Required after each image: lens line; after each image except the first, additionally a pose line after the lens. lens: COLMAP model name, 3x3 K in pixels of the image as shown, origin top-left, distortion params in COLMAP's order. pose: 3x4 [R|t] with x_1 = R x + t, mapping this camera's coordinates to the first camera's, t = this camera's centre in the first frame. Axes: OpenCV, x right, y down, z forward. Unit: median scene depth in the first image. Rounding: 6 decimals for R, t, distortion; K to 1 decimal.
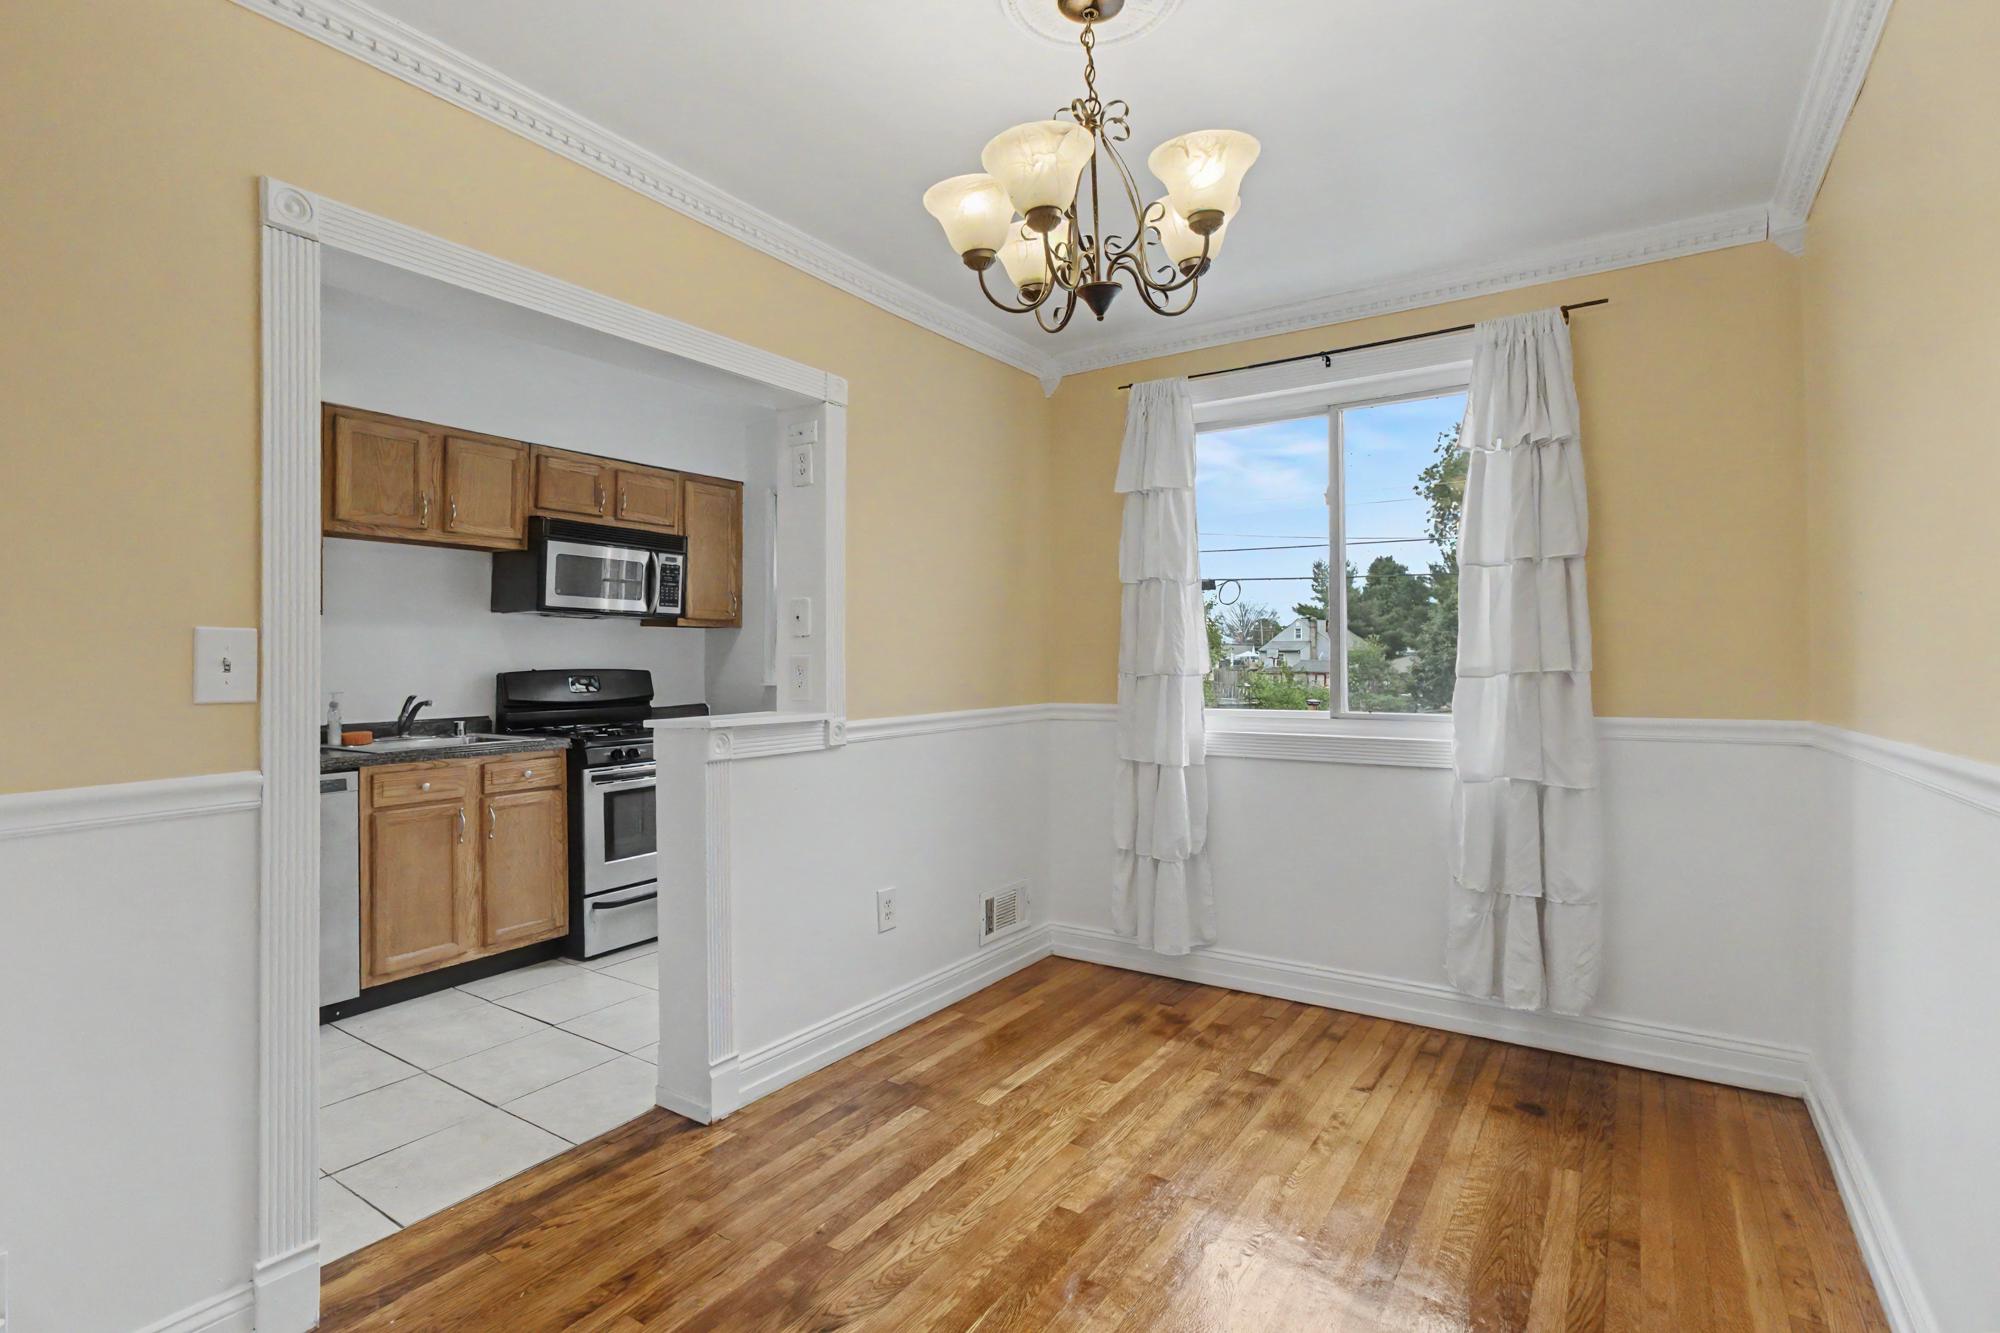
lens RADIAL K [[958.0, 0, 1002.3], [0, 958.0, 659.3], [0, 0, 1]] dist [-0.006603, 0.009750]
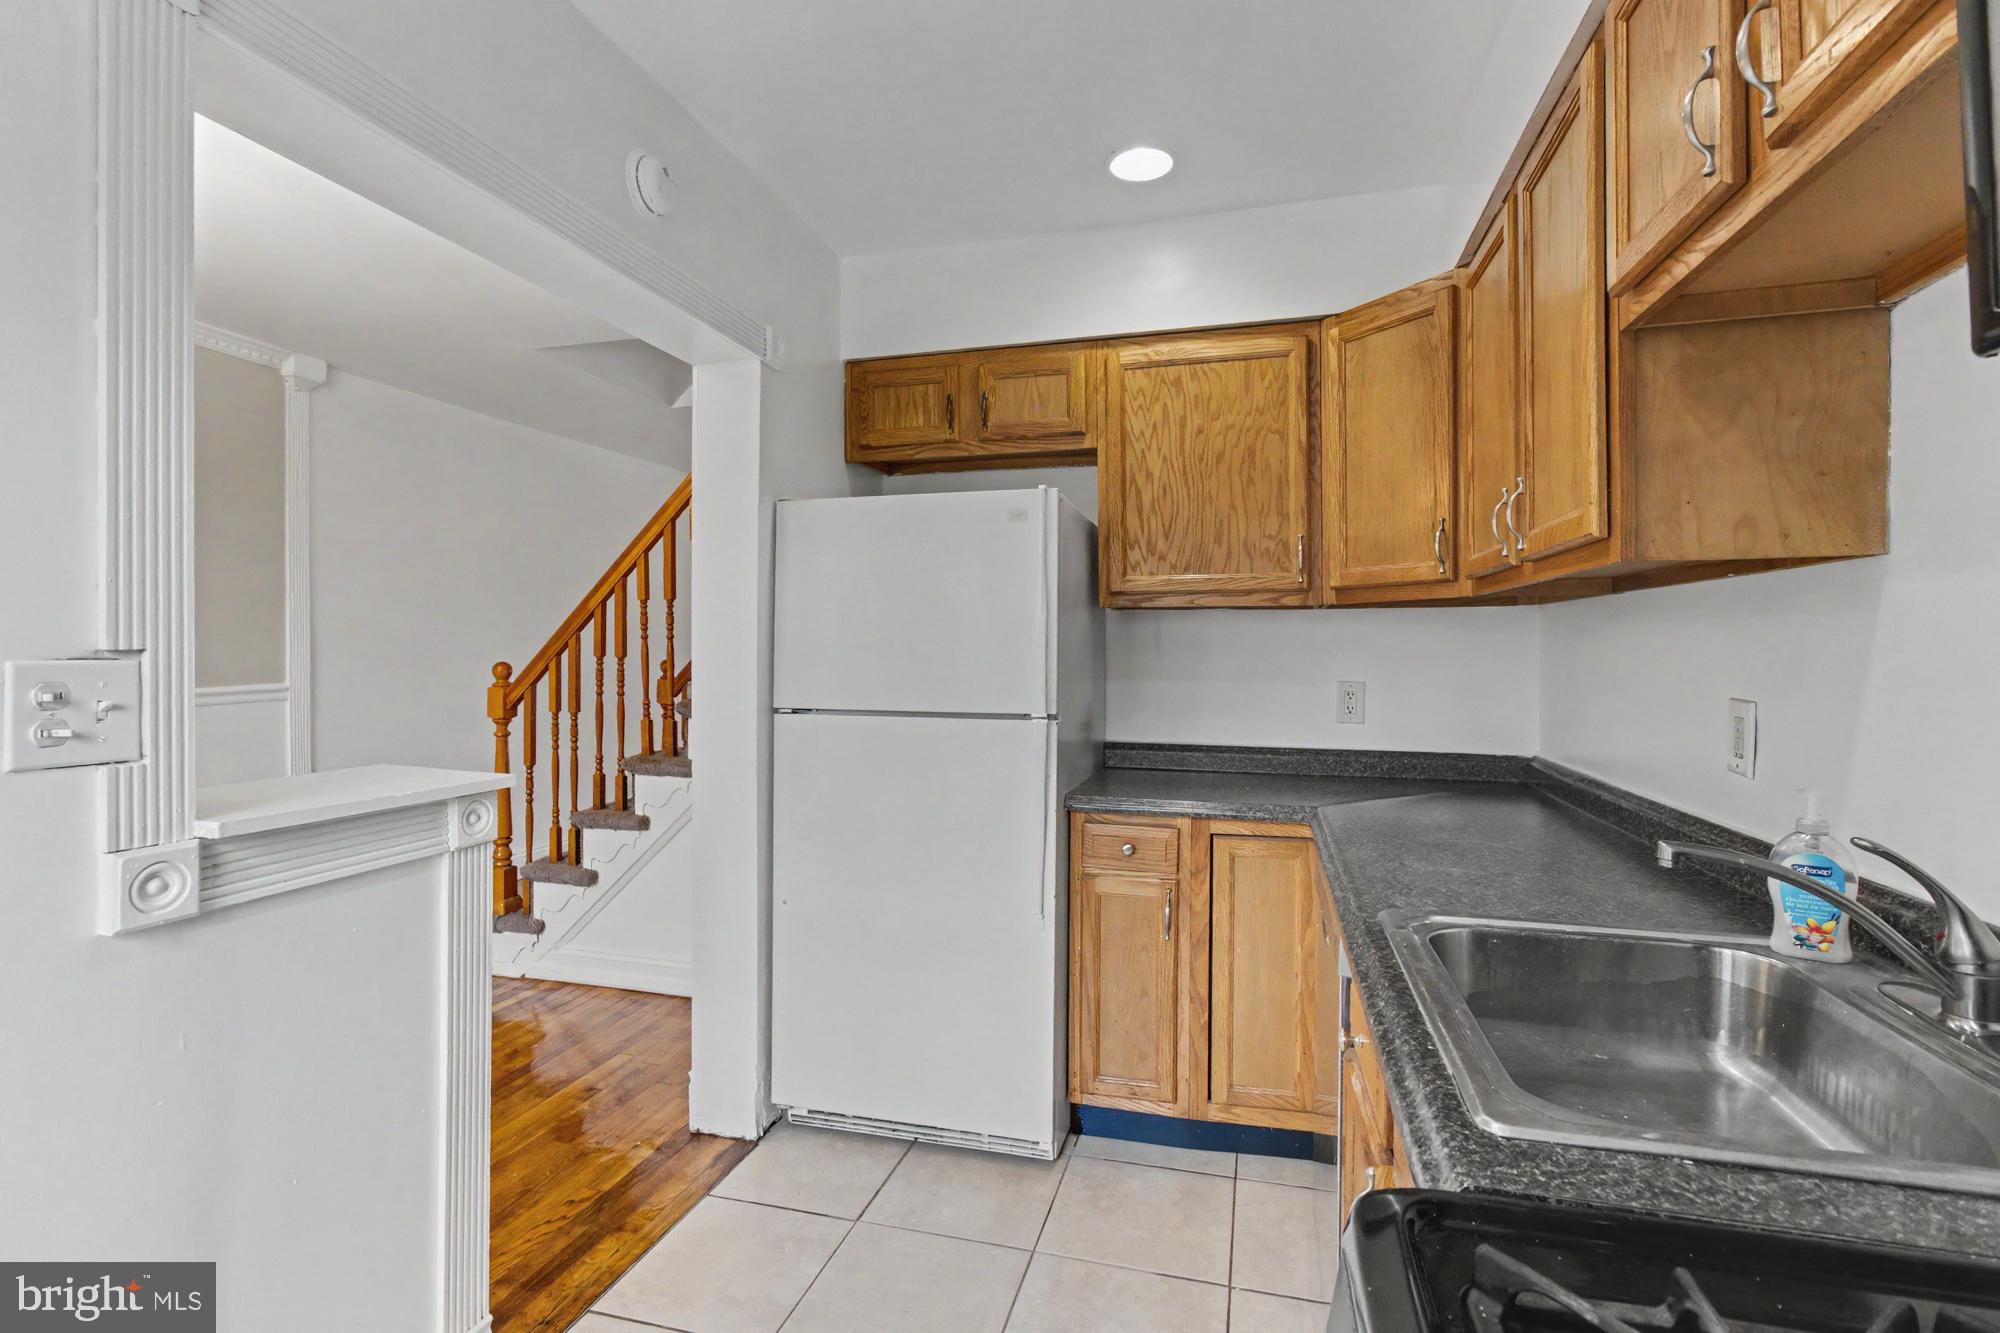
lens RADIAL K [[949.0, 0, 1017.5], [0, 949.0, 655.0], [0, 0, 1]] dist [-0.012993, 0.009833]
pose [[-0.945774, 0.003842, -0.324802, -0.389015], [0.002019, 0.999980, 0.005950, -0.013330], [0.324818, 0.004971, -0.945763, 1.347376]]
